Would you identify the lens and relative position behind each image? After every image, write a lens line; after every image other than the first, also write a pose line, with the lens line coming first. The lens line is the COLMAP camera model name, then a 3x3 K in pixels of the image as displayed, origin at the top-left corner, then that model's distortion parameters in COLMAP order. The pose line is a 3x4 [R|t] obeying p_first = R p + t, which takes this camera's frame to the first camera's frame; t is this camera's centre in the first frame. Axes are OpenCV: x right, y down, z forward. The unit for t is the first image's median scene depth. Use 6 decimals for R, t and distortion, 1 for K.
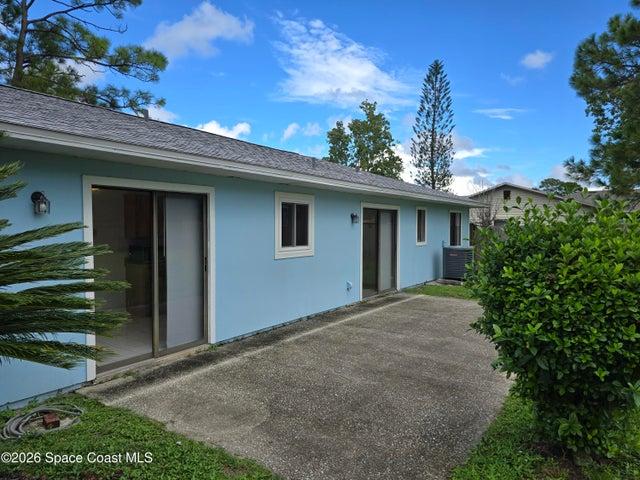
lens RADIAL K [[433.8, 0, 325.6], [0, 433.8, 244.0], [0, 0, 1]] dist [0.050039, -0.040952]
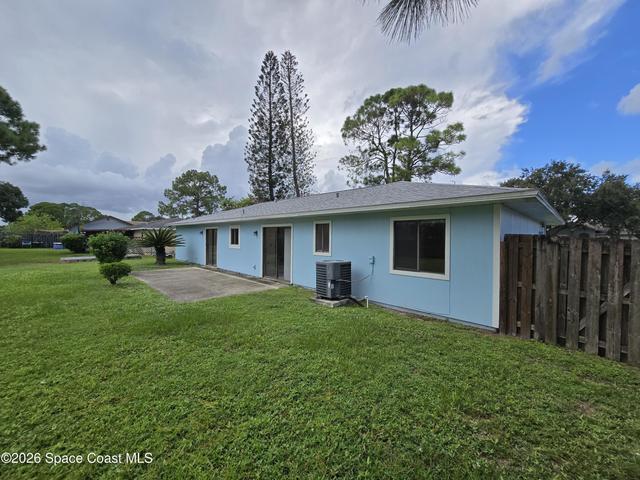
lens RADIAL K [[262.3, 0, 319.4], [0, 262.3, 235.0], [0, 0, 1]] dist [-0.000340, -0.000119]
pose [[-0.181525, -0.008996, -0.983345, 0.654537], [-0.049764, 0.998761, 0.000049, -0.036451], [0.982126, 0.048944, -0.181748, 0.826758]]
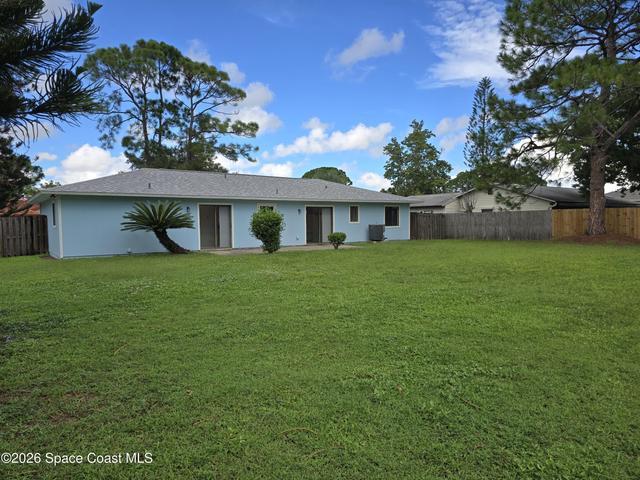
lens RADIAL K [[433.8, 0, 325.6], [0, 433.8, 244.0], [0, 0, 1]] dist [0.050039, -0.040952]
pose [[0.945327, 0.006957, -0.326050, 0.561945], [-0.000710, 0.999814, 0.019275, 0.044345], [0.326124, -0.017990, 0.945156, -0.719902]]
